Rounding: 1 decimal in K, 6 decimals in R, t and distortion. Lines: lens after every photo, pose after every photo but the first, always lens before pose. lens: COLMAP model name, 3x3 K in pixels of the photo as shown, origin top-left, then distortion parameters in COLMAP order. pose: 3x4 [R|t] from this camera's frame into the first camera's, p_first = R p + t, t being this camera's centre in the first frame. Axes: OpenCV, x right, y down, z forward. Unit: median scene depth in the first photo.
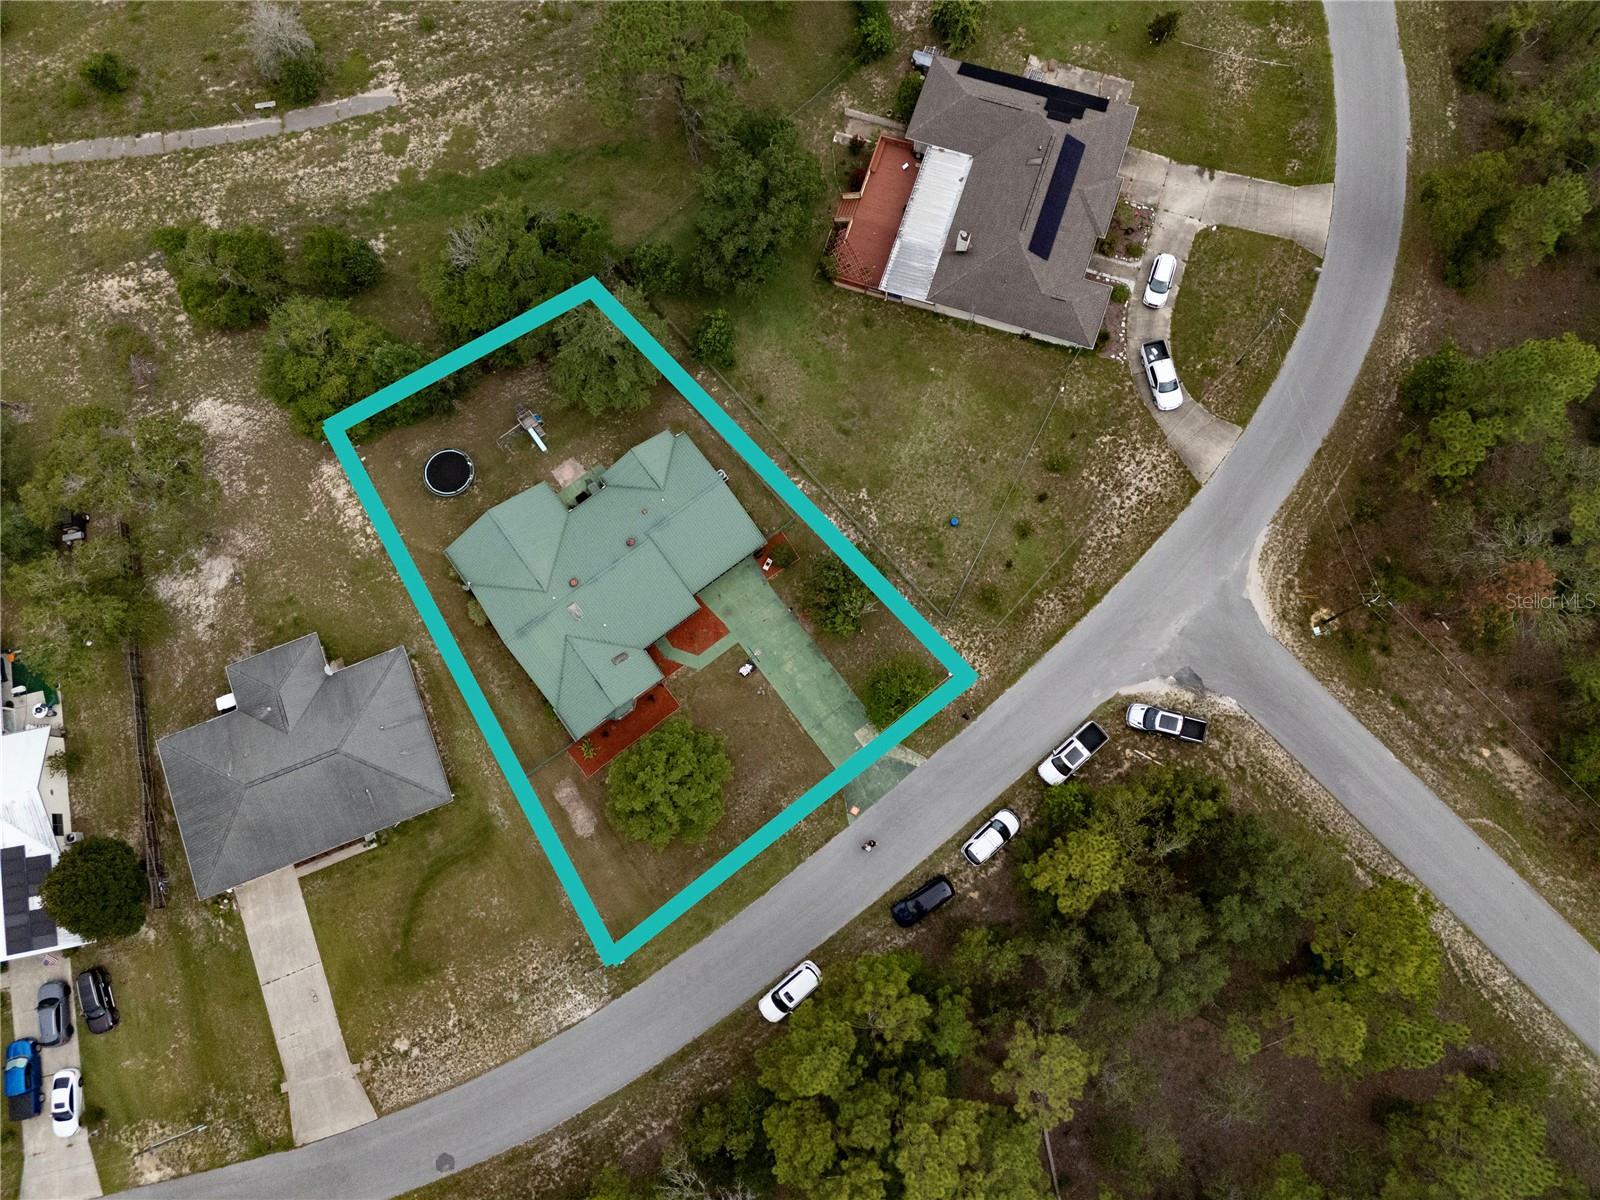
lens RADIAL K [[1173.5, 0, 799.2], [0, 1173.5, 601.1], [0, 0, 1]] dist [0.067906, -0.055368]
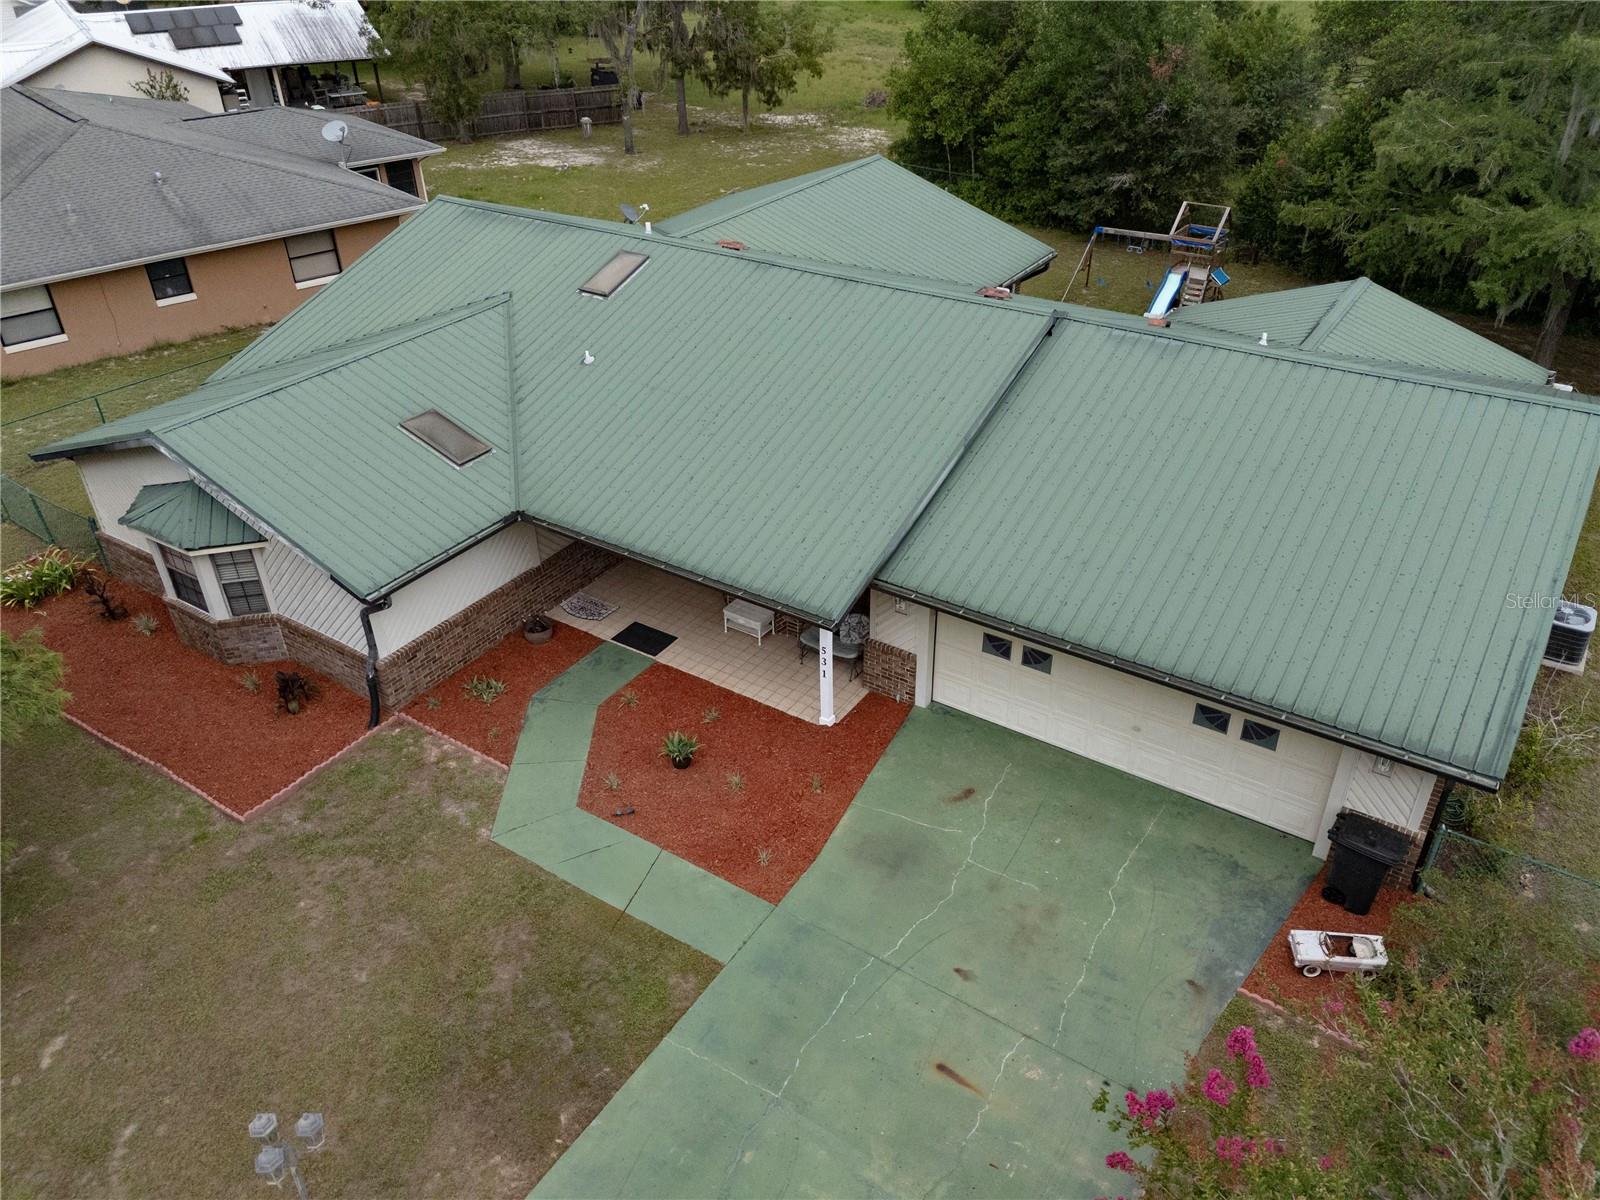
lens RADIAL K [[1173.5, 0, 799.2], [0, 1173.5, 601.1], [0, 0, 1]] dist [0.067906, -0.055368]
pose [[0.340683, 0.548958, -0.763269, 0.035597], [-0.919926, 0.362230, -0.150084, 0.033102], [0.194089, 0.753283, 0.628406, 0.897043]]
